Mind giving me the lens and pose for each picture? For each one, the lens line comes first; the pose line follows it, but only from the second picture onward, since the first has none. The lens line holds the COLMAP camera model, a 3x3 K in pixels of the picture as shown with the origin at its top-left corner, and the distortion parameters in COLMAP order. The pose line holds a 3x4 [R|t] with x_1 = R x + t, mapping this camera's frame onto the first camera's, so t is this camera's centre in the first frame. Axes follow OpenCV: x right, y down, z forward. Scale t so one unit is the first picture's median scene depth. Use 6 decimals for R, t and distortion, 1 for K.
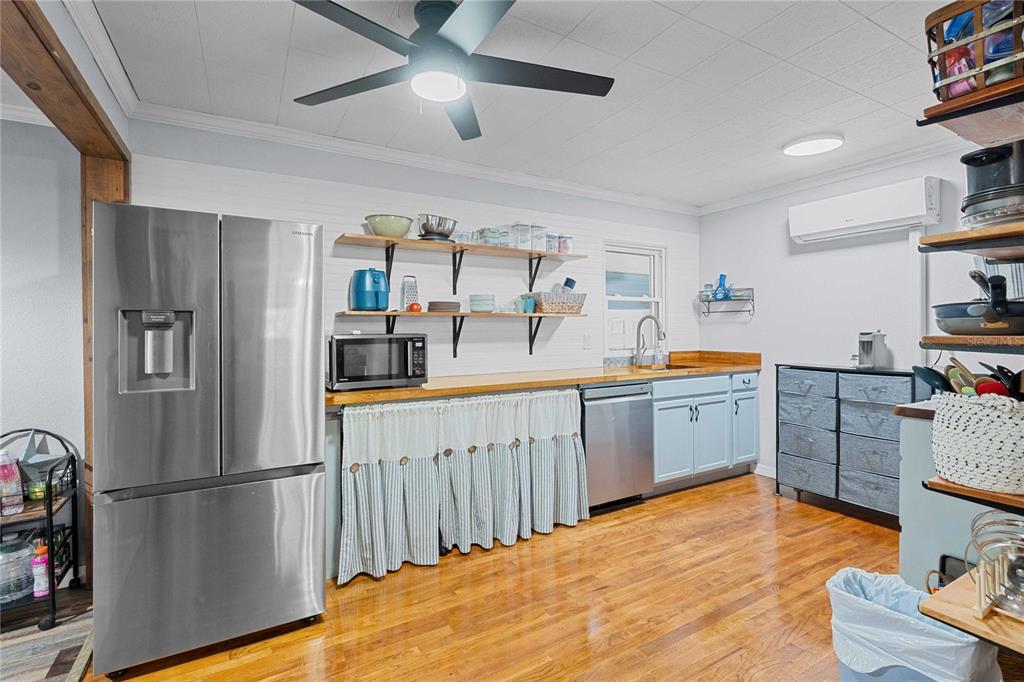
lens RADIAL K [[473.6, 0, 486.1], [0, 473.6, 331.7], [0, 0, 1]] dist [-0.000353, 0.000108]
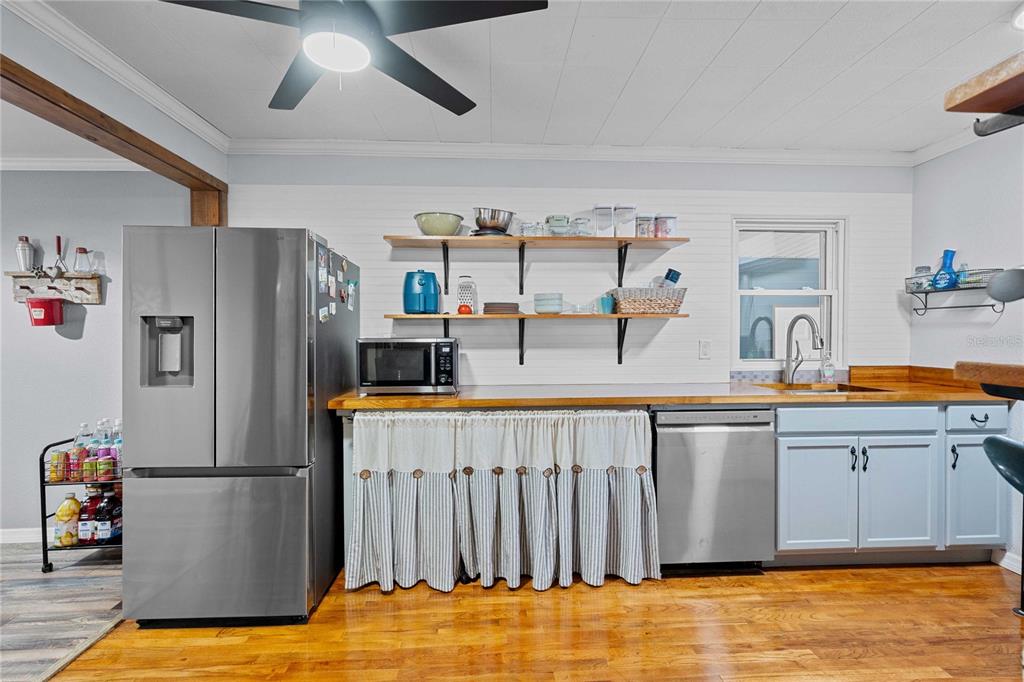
lens RADIAL K [[460.4, 0, 512.0], [0, 460.4, 341.0], [0, 0, 1]] dist [0.000214, 0.000188]
pose [[0.896672, 0.012030, -0.442531, 0.315731], [-0.005301, 0.999851, 0.016440, -0.004710], [0.442663, -0.012395, 0.896602, 0.215815]]
